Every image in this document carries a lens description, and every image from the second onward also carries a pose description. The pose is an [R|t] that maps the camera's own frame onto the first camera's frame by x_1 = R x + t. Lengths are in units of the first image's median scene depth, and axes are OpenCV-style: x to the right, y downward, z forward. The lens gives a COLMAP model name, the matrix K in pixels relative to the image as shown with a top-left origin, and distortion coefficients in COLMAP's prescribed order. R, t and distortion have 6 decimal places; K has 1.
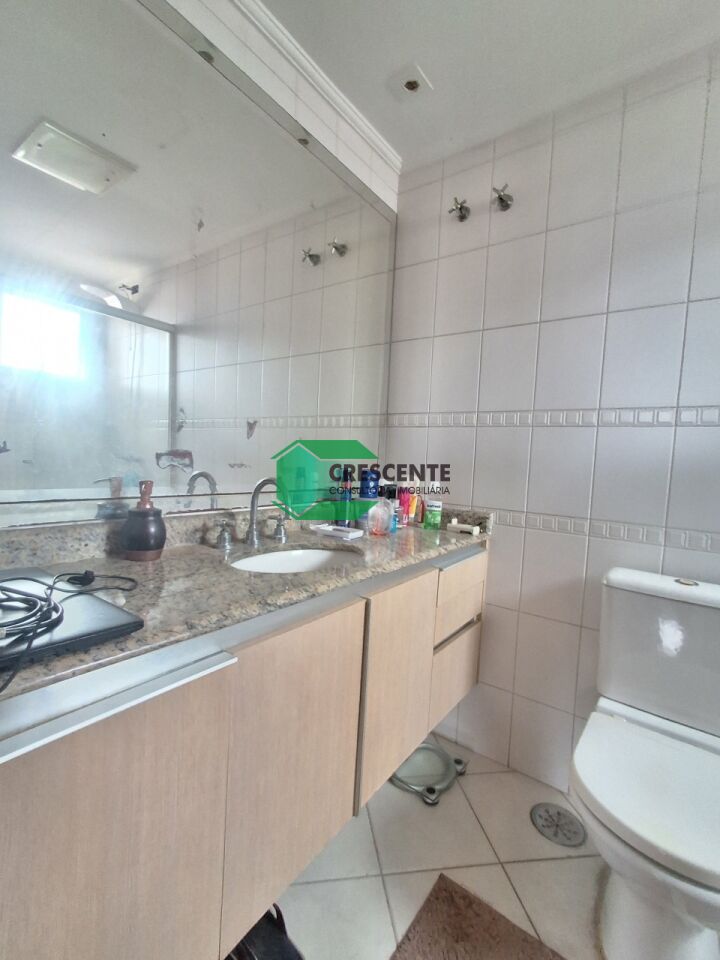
lens RADIAL K [[435.2, 0, 369.3], [0, 435.2, 483.4], [0, 0, 1]] dist [0.002304, -0.000287]
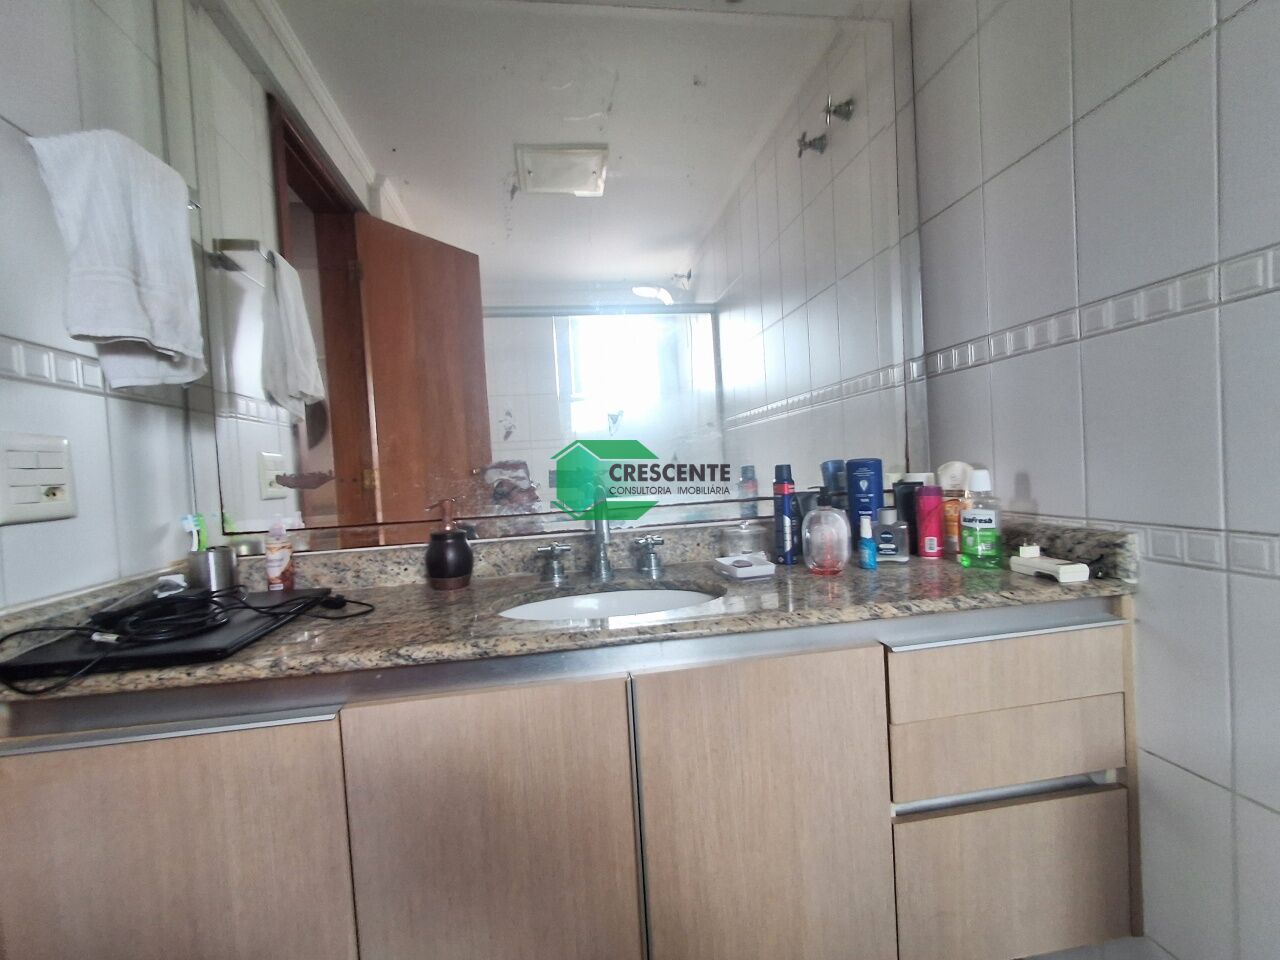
lens RADIAL K [[580.3, 0, 643.2], [0, 580.3, 480.6], [0, 0, 1]] dist [0.002304, -0.000287]
pose [[0.691163, -0.072586, -0.719045, 0.470964], [0.052086, 0.997359, -0.050614, 0.027340], [0.720820, -0.002469, 0.693118, 0.350199]]
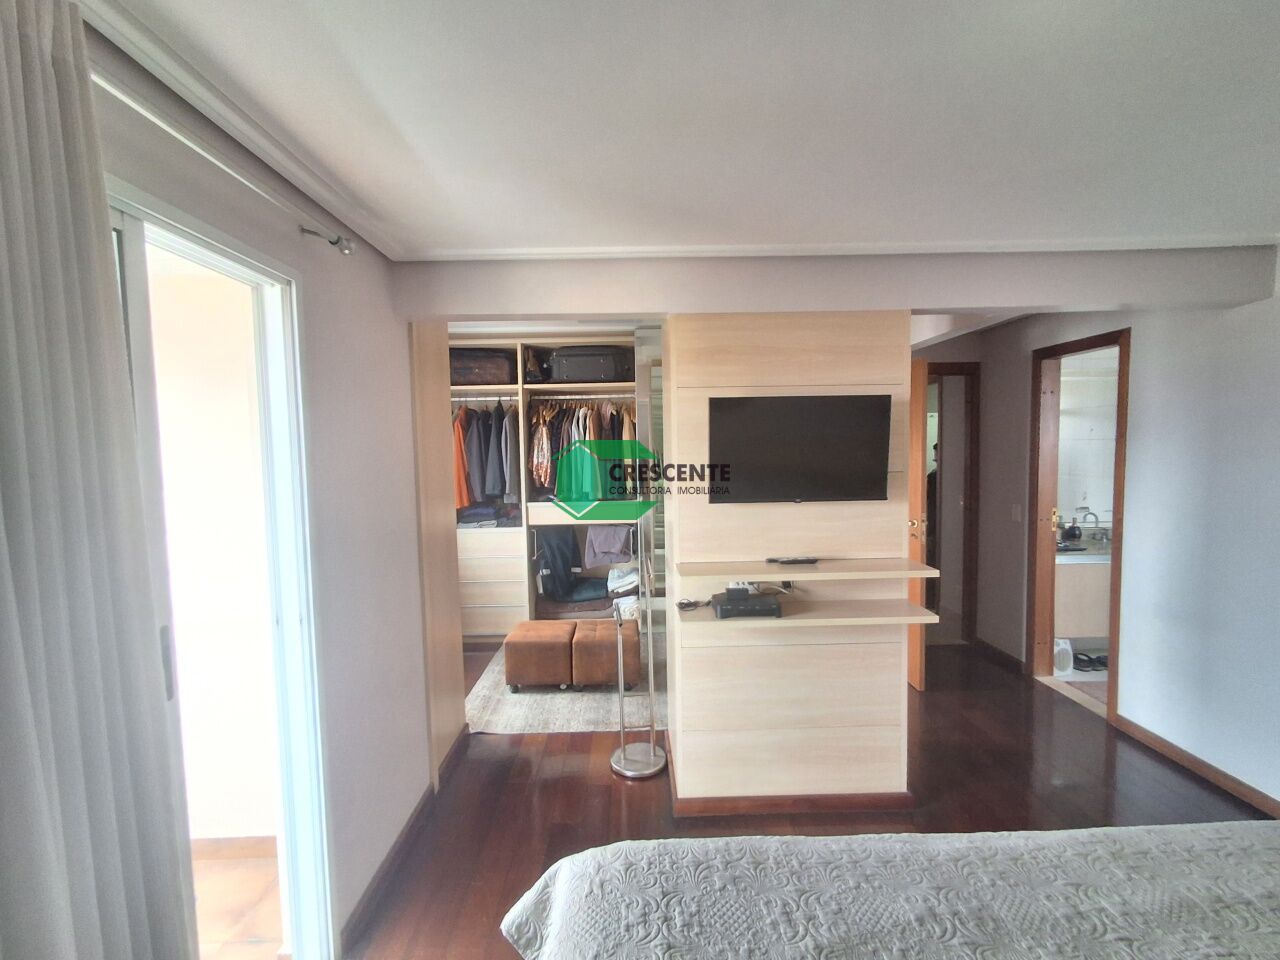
lens RADIAL K [[580.3, 0, 640.2], [0, 580.3, 487.7], [0, 0, 1]] dist [0.002304, -0.000287]
pose [[0.590747, -0.005580, -0.806837, 0.852264], [0.001007, 0.999980, -0.006178, -0.161927], [0.806856, 0.002838, 0.590741, -3.321850]]
